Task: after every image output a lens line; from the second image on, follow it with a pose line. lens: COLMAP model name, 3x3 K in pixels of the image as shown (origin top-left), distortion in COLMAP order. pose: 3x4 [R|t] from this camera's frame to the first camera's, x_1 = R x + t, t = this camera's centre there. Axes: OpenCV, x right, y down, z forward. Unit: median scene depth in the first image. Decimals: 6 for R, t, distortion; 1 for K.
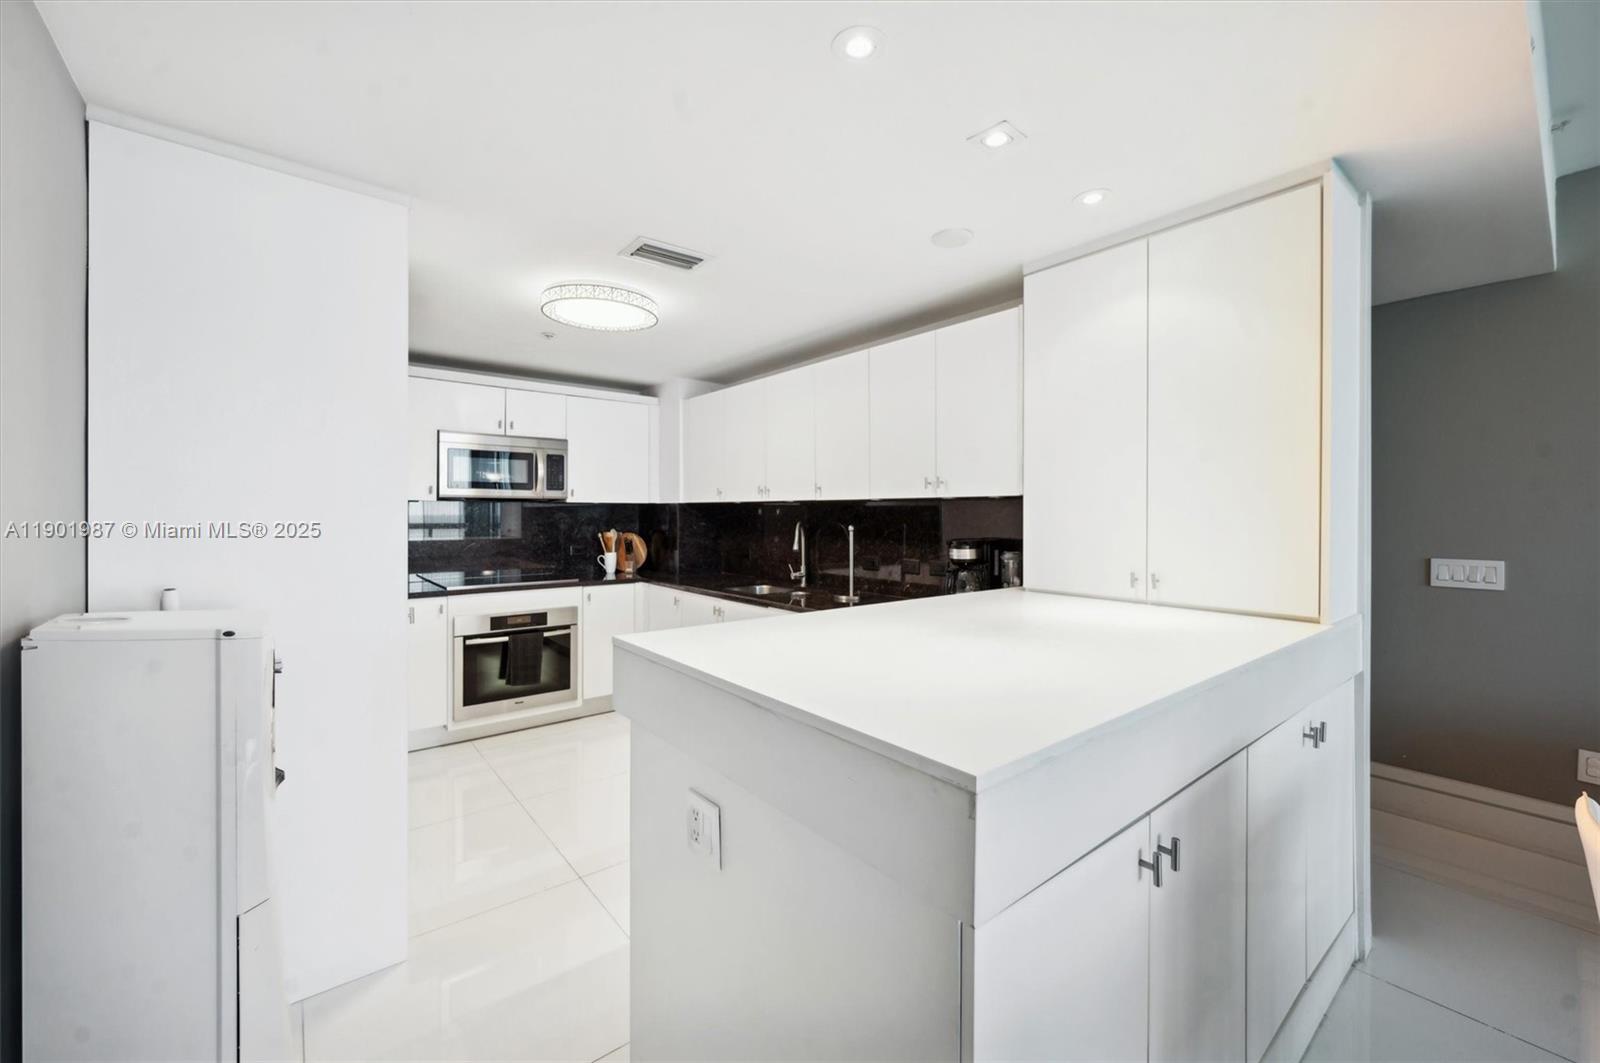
lens RADIAL K [[633.6, 0, 786.1], [0, 633.6, 523.1], [0, 0, 1]] dist [-0.000187, 0.000100]
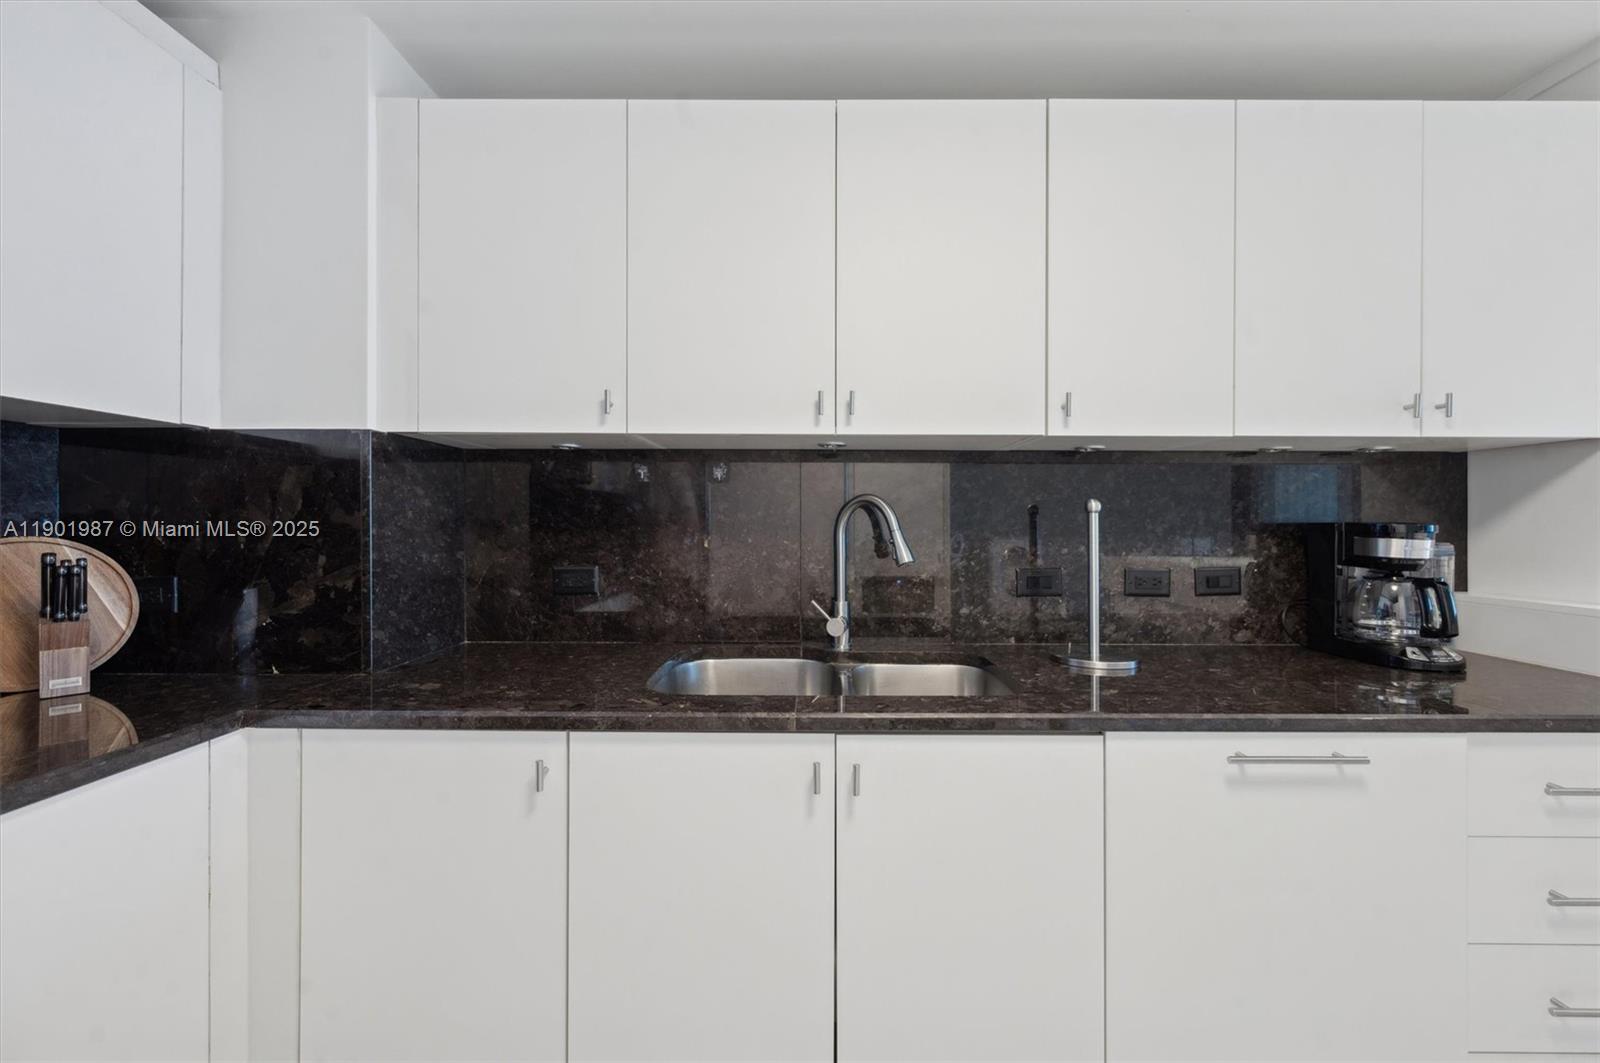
lens RADIAL K [[633.6, 0, 810.0], [0, 633.6, 526.1], [0, 0, 1]] dist [-0.000187, 0.000100]
pose [[0.624170, -0.005860, 0.781266, -0.296991], [0.009827, 0.999952, -0.000351, 0.016958], [-0.781226, 0.007897, 0.624198, 0.704251]]
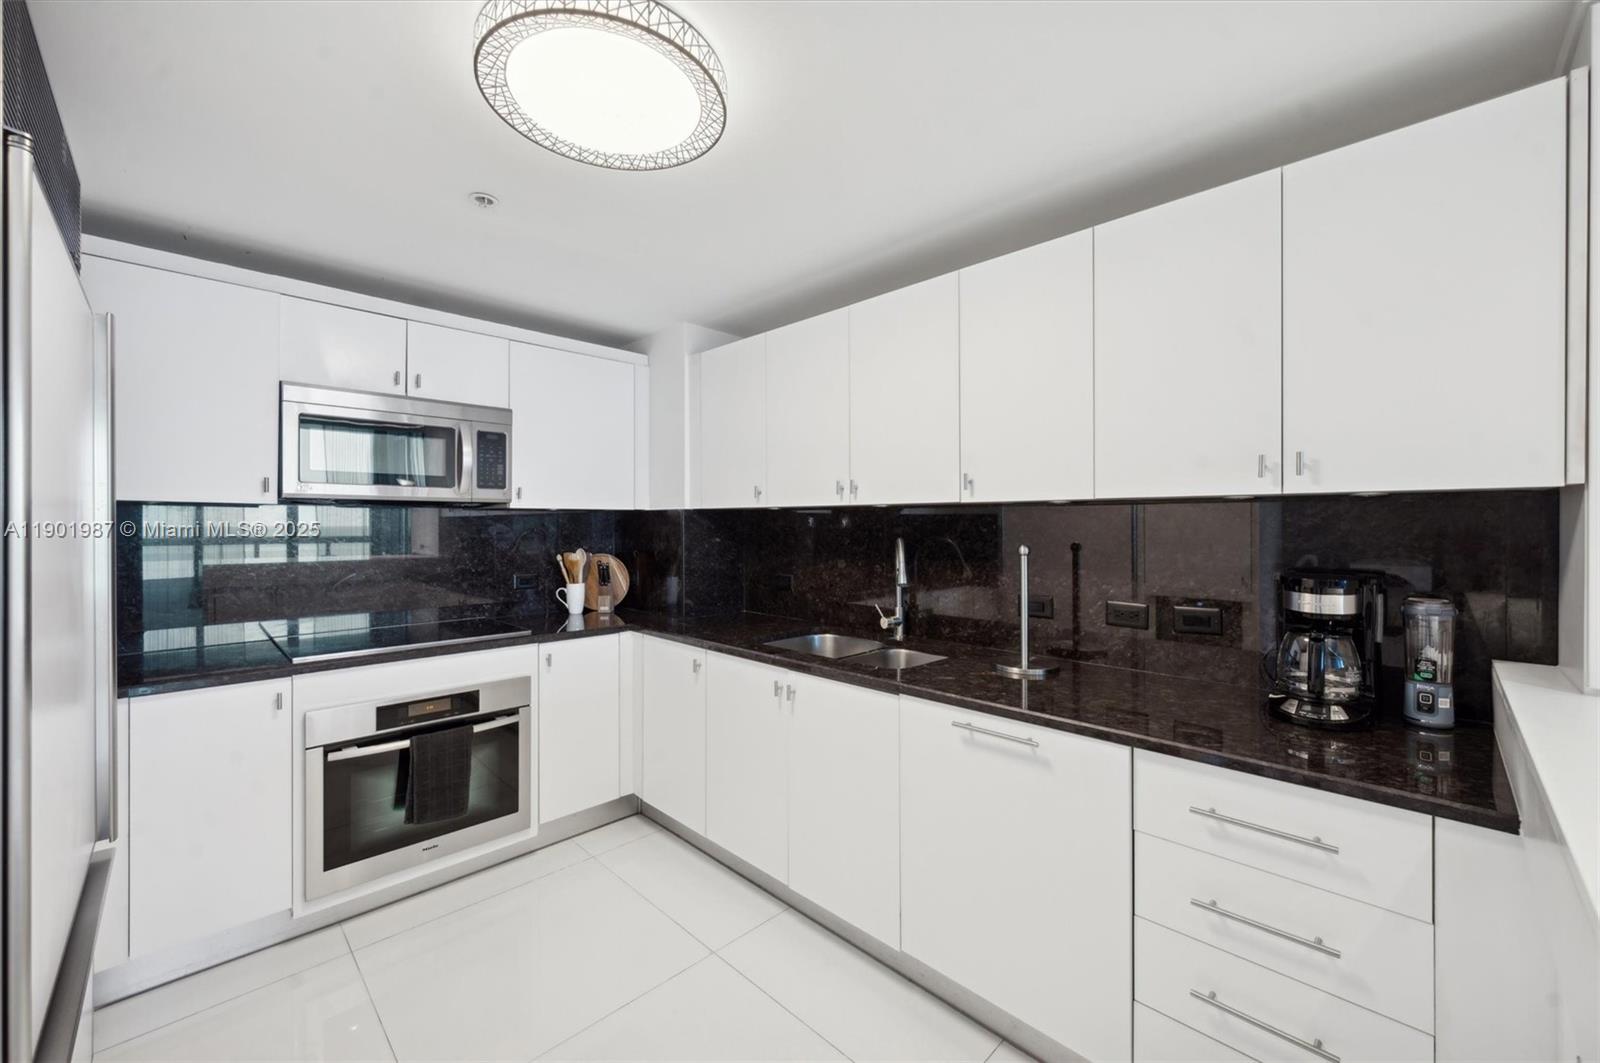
lens RADIAL K [[633.6, 0, 787.6], [0, 633.6, 528.5], [0, 0, 1]] dist [-0.000187, 0.000100]
pose [[0.994637, -0.003378, 0.103374, -0.140866], [0.004063, 0.999971, -0.006424, -0.007318], [-0.103350, 0.006810, 0.994622, 0.353743]]
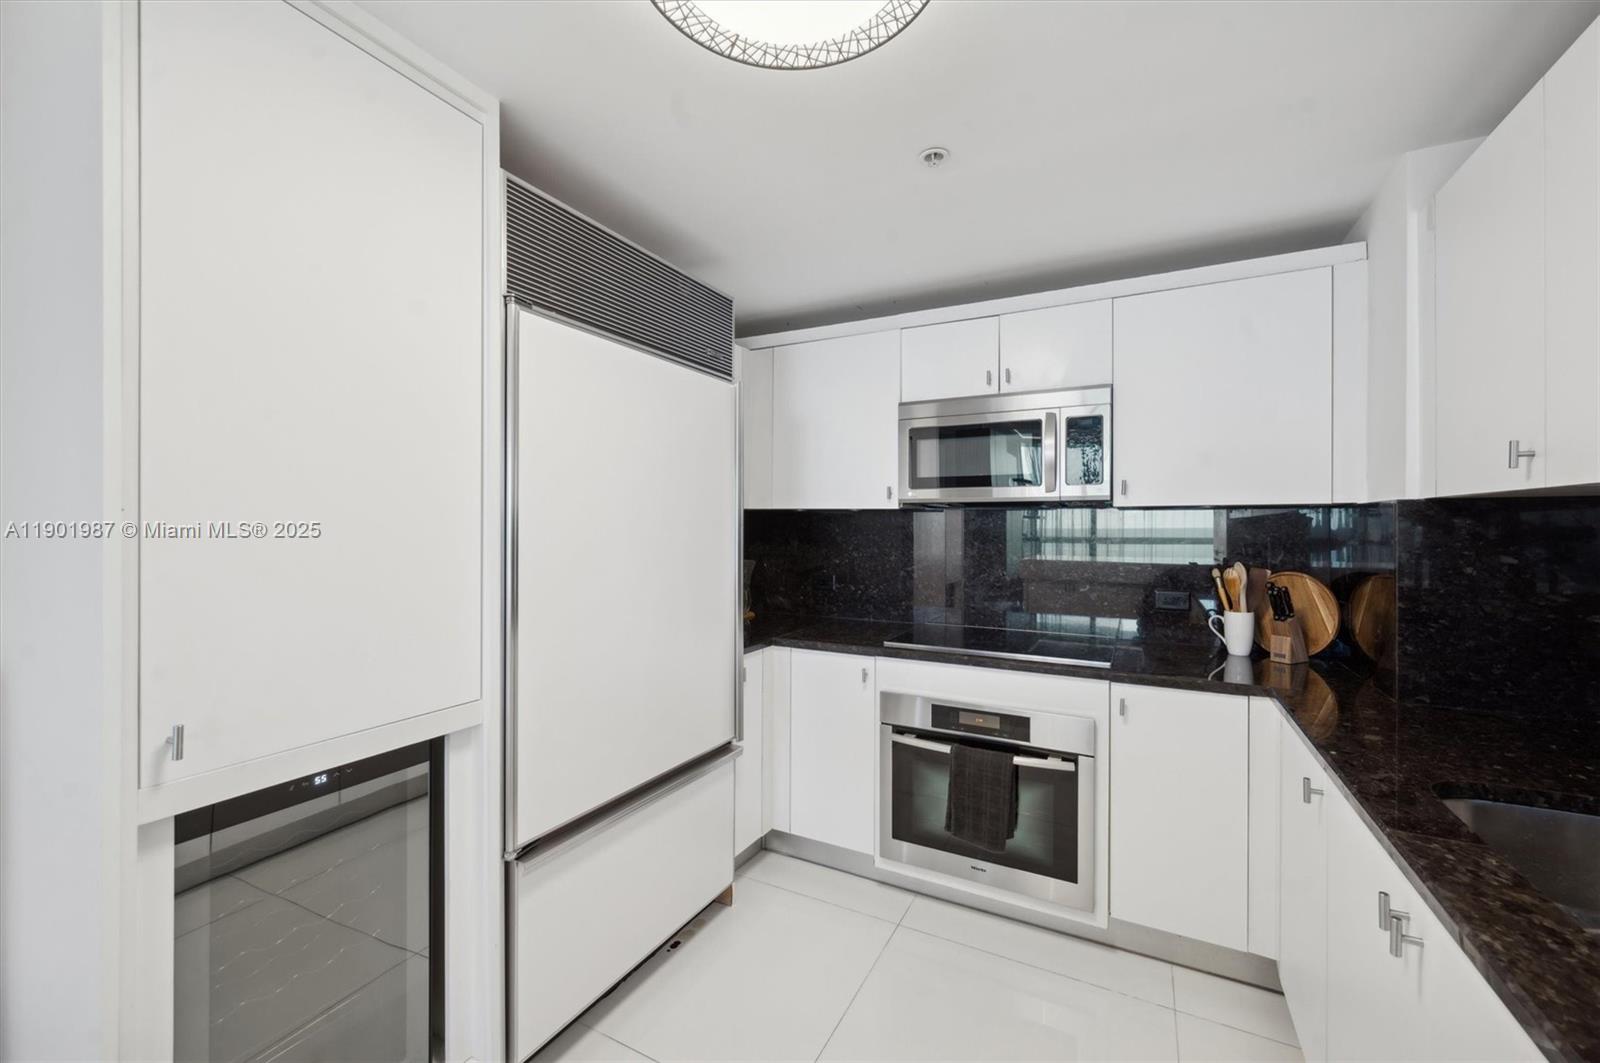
lens RADIAL K [[633.6, 0, 812.0], [0, 633.6, 530.2], [0, 0, 1]] dist [-0.000187, 0.000100]
pose [[0.405438, 0.003795, -0.914115, 0.025162], [-0.012366, 0.999923, -0.001333, -0.010243], [0.914039, 0.011844, 0.405453, 0.595446]]
